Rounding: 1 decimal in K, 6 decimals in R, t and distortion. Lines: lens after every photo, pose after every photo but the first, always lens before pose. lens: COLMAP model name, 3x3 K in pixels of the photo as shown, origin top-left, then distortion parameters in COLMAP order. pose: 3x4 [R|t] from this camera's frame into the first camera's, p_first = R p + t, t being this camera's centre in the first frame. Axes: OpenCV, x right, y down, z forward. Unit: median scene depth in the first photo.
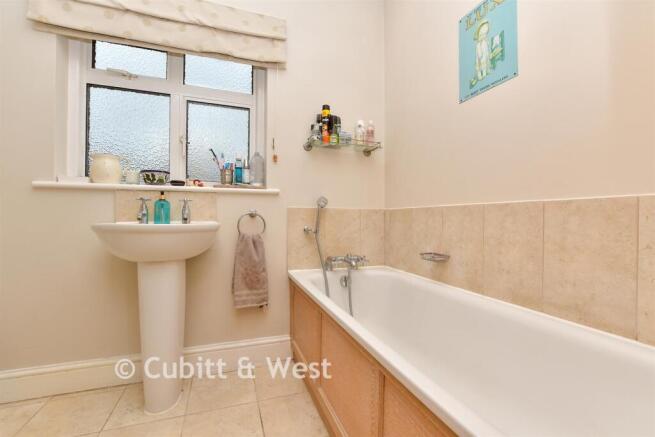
lens RADIAL K [[285.5, 0, 325.8], [0, 285.5, 220.2], [0, 0, 1]] dist [-0.004717, 0.000219]
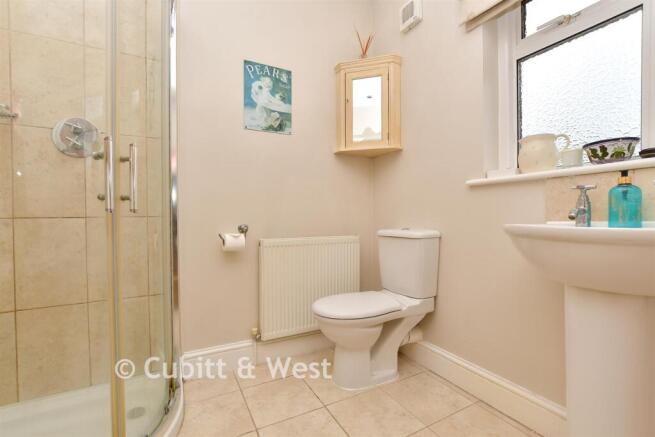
lens RADIAL K [[285.5, 0, 325.0], [0, 285.5, 217.0], [0, 0, 1]] dist [-0.004717, 0.000219]
pose [[0.143835, 0.003225, -0.989596, -0.067226], [0.013422, 0.999896, 0.005210, -0.015656], [0.989511, -0.014031, 0.143777, 0.294352]]
